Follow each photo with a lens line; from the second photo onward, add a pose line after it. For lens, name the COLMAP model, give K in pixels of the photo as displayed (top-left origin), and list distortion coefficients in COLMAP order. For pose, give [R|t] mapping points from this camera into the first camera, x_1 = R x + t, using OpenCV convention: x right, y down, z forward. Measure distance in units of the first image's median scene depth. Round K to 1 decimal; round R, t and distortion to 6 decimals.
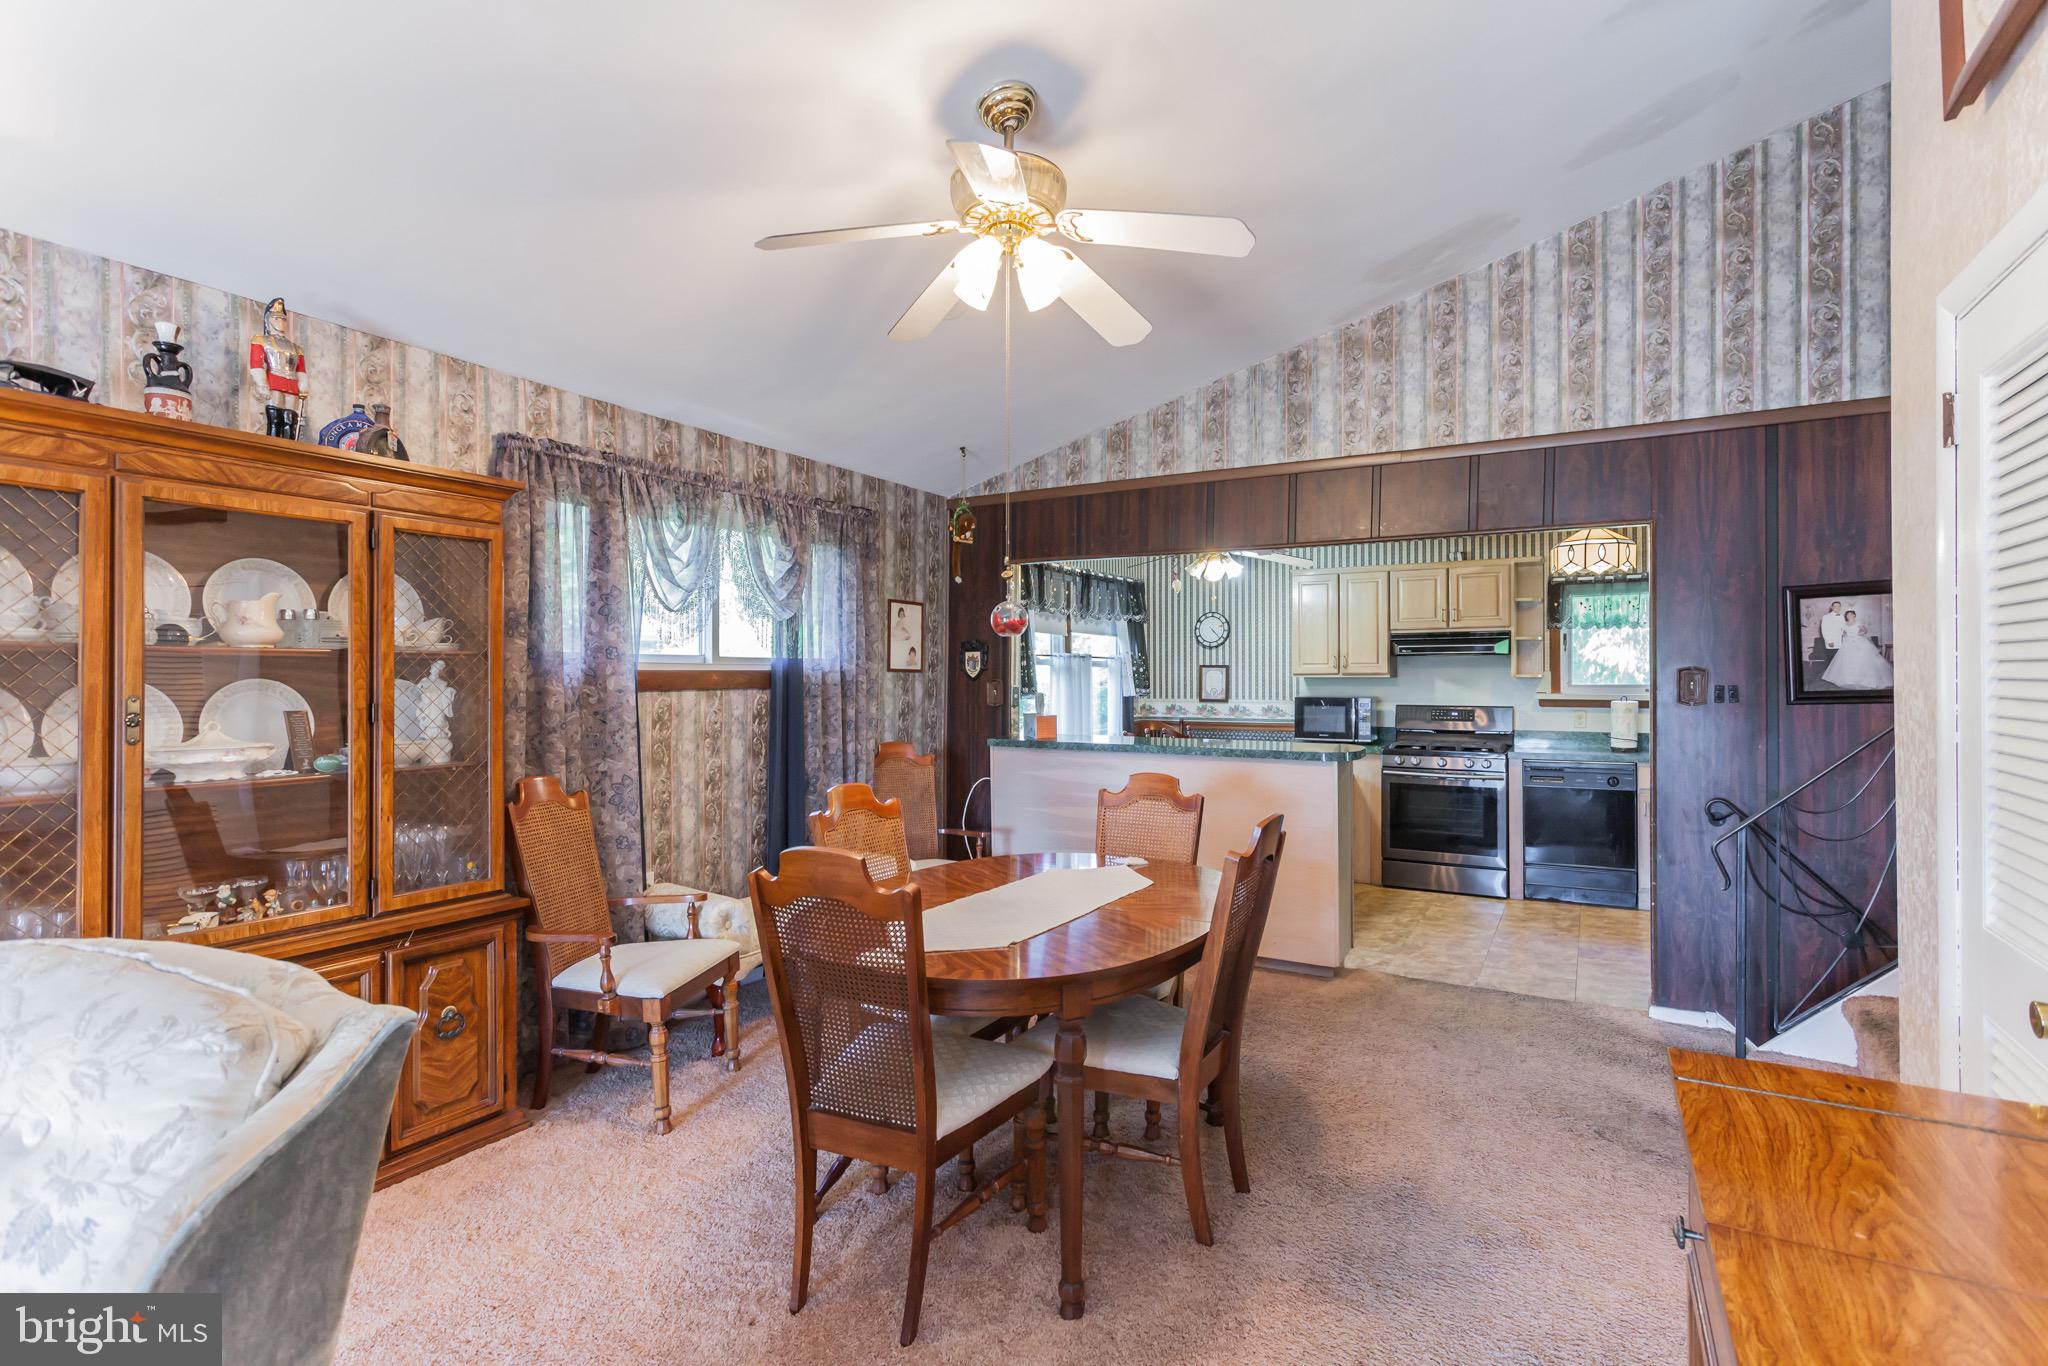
lens RADIAL K [[1010.7, 0, 1039.6], [0, 1010.7, 671.0], [0, 0, 1]] dist [0.014082, 0.000546]
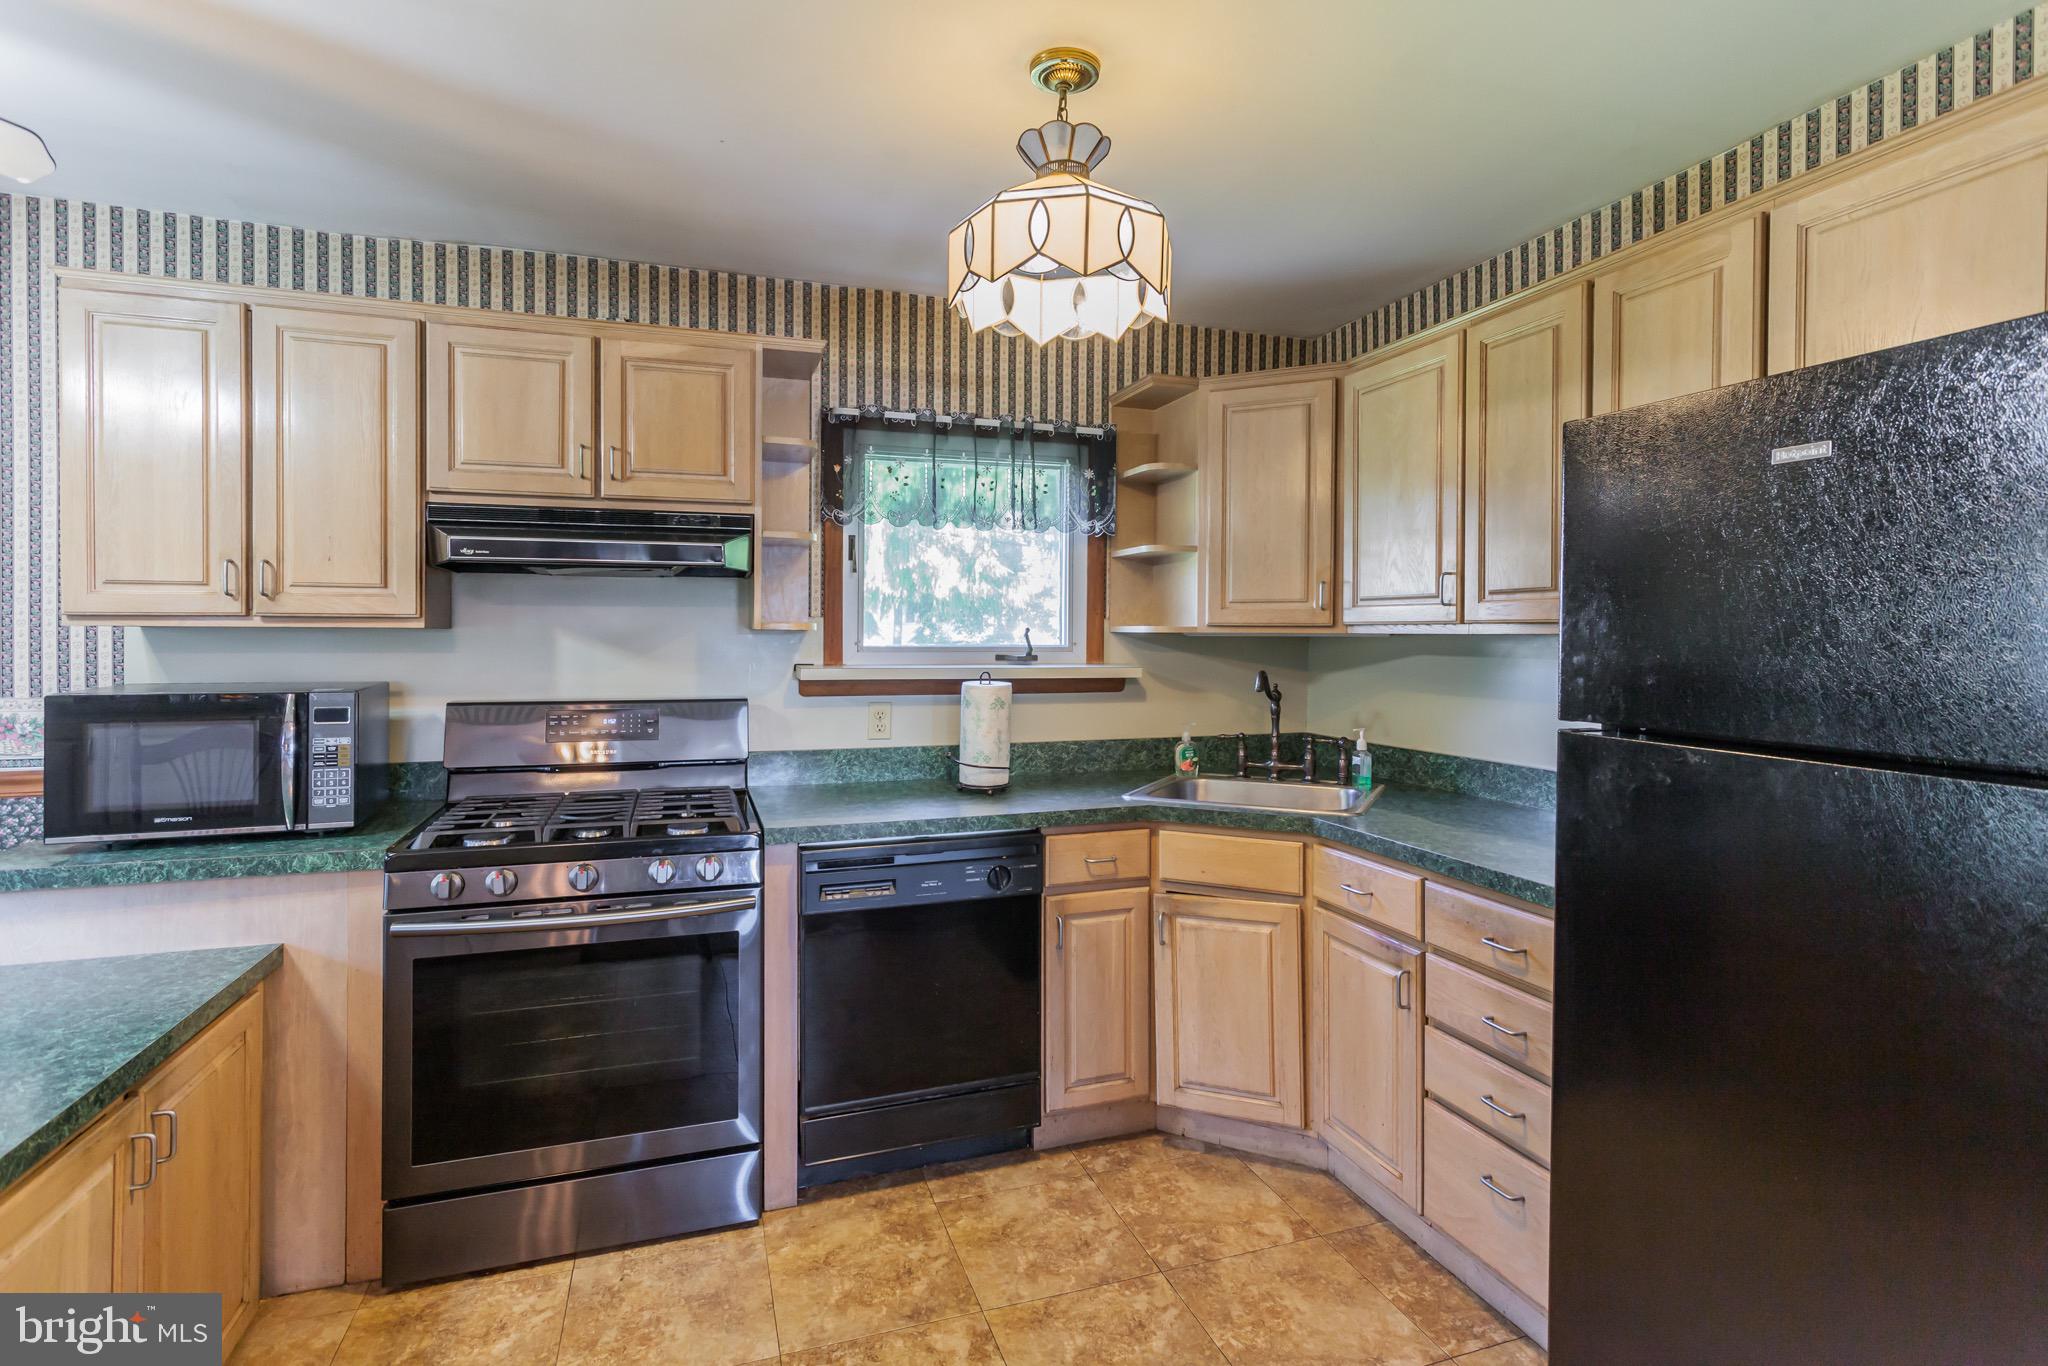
lens RADIAL K [[1010.7, 0, 1055.7], [0, 1010.7, 638.7], [0, 0, 1]] dist [0.014082, 0.000546]
pose [[0.662843, -0.002224, 0.748755, 0.297424], [-0.011171, 0.999855, 0.012859, 0.003801], [-0.748675, -0.016887, 0.662722, 0.788889]]
